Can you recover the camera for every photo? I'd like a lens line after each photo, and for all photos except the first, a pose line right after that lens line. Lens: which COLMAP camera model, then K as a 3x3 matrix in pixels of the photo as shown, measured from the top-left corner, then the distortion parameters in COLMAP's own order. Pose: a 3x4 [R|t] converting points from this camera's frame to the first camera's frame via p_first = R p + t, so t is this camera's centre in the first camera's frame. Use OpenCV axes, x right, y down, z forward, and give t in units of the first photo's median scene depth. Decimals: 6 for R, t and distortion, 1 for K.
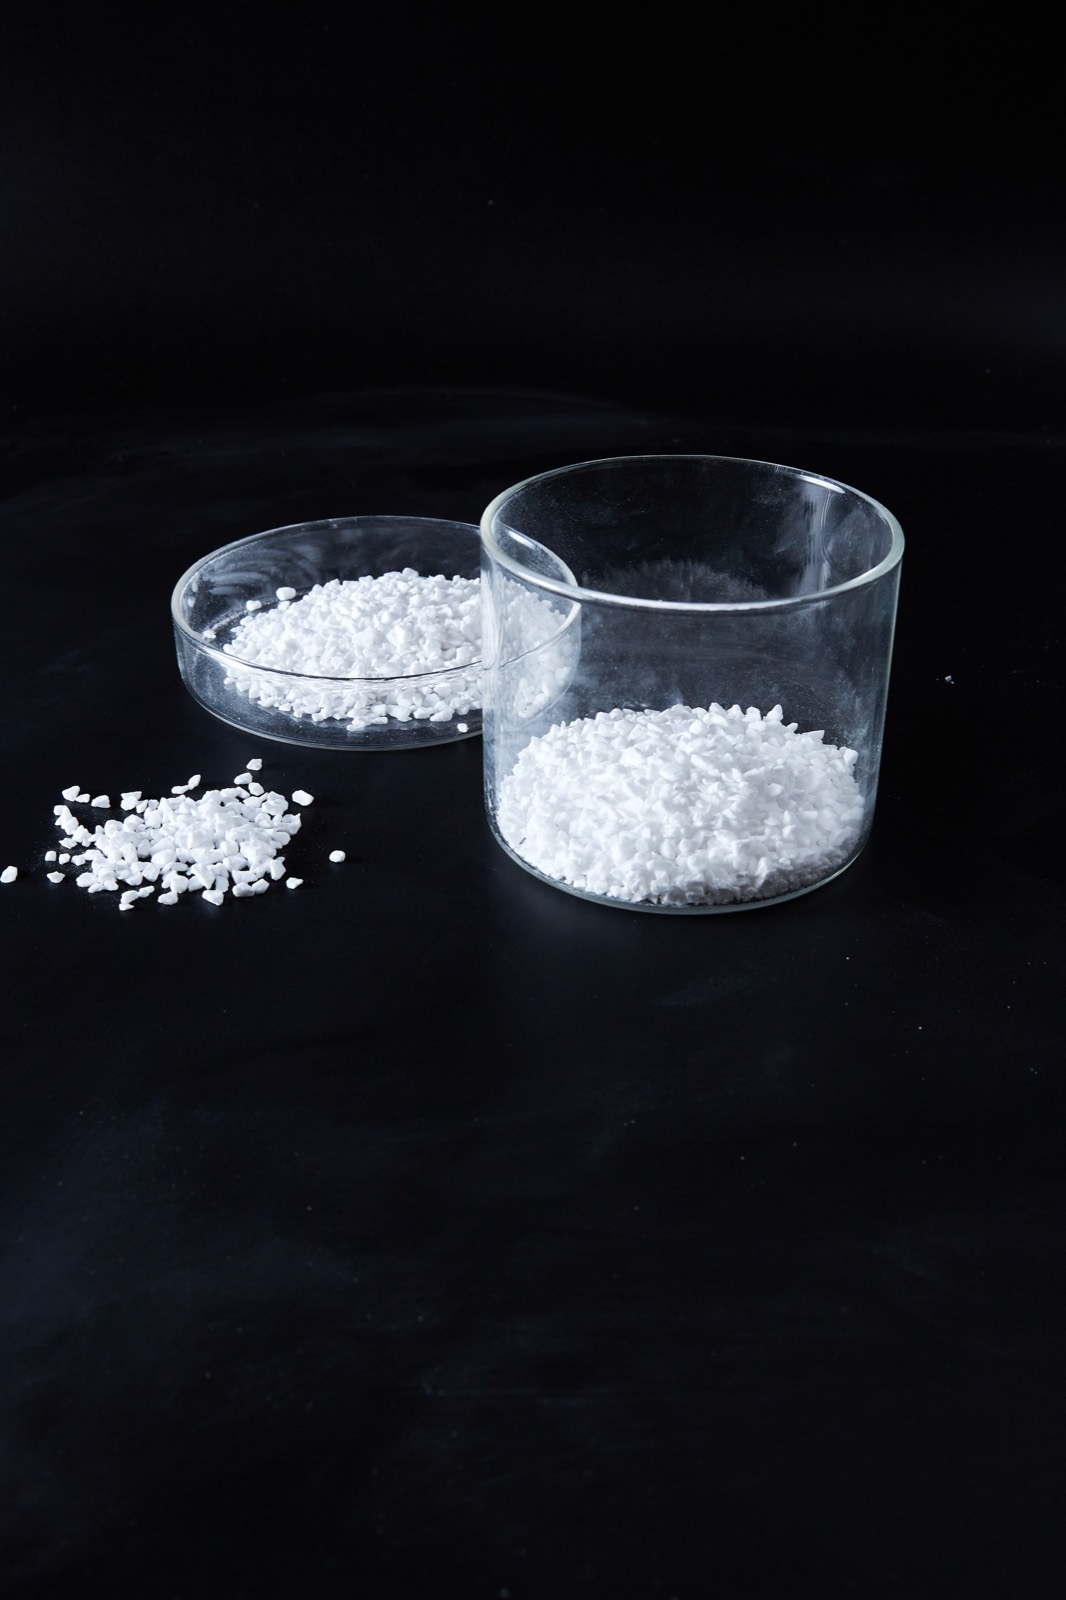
lens RADIAL K [[1743.8, 0, 533.0], [0, 1743.8, 800.0], [0, 0, 1]] dist [-0.109889, 0.032412]
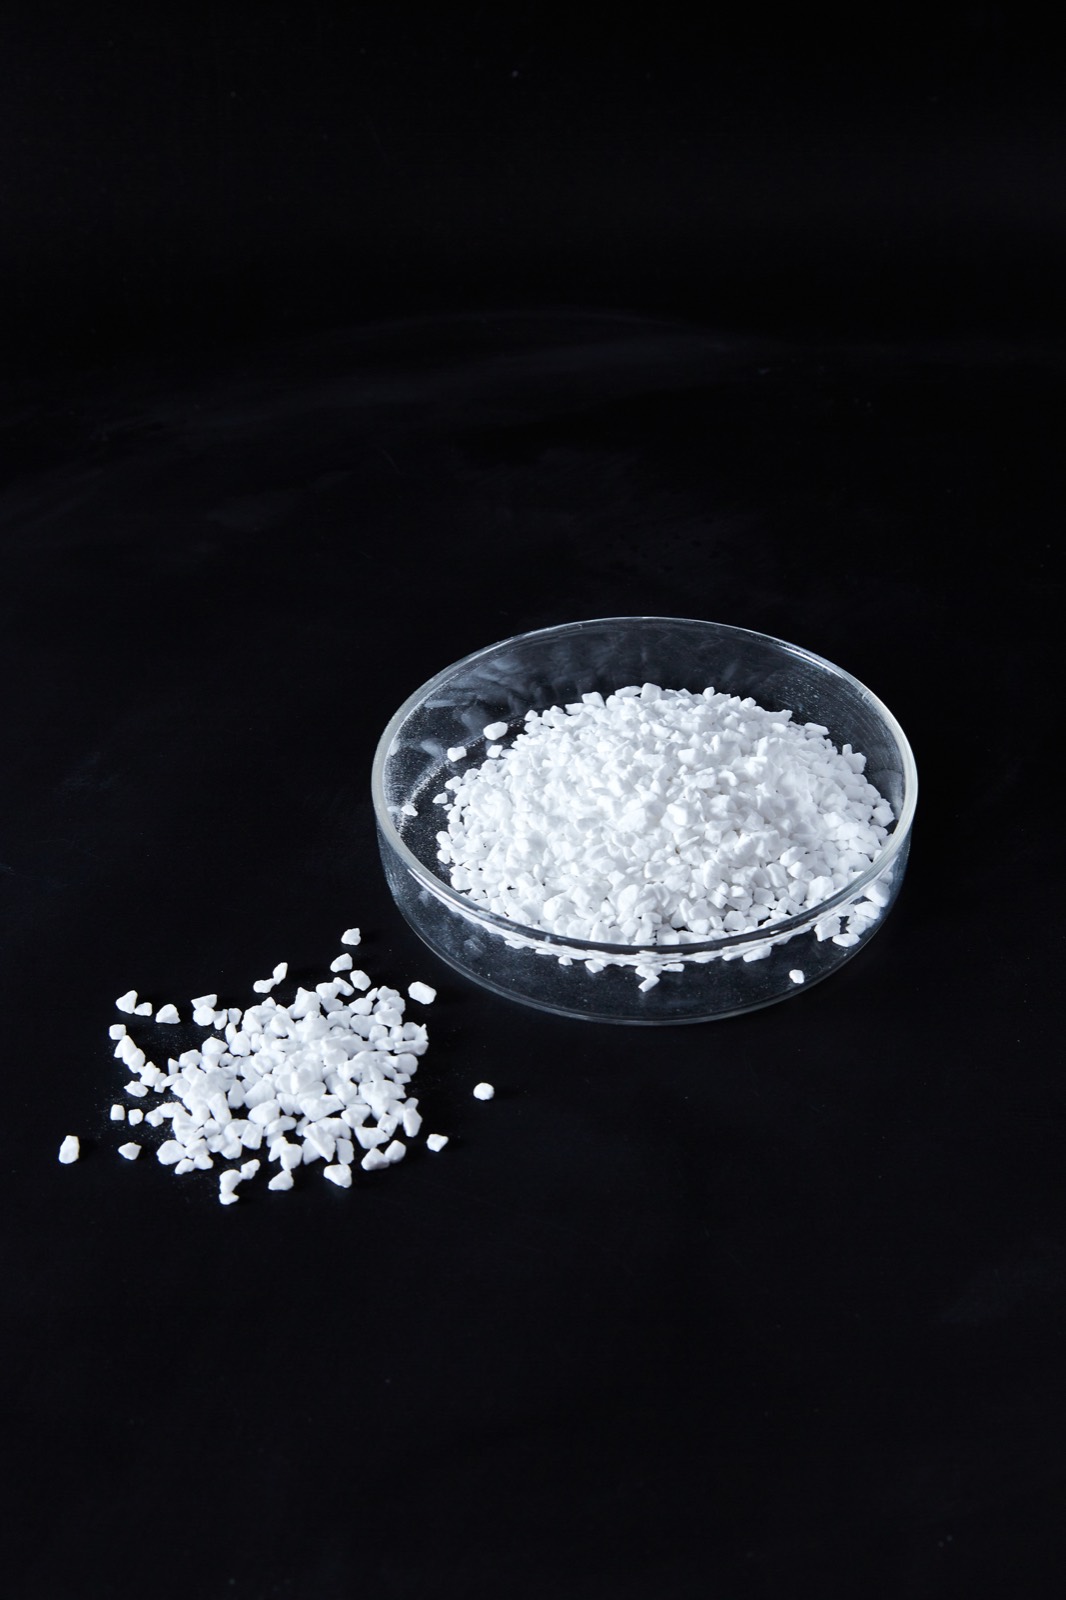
lens RADIAL K [[1743.8, 0, 533.0], [0, 1743.8, 800.0], [0, 0, 1]] dist [-0.109889, 0.032412]
pose [[0.997772, -0.063915, 0.019145, -0.096683], [0.060624, 0.988303, 0.139933, -0.207095], [-0.027865, -0.138460, 0.989976, 0.237790]]
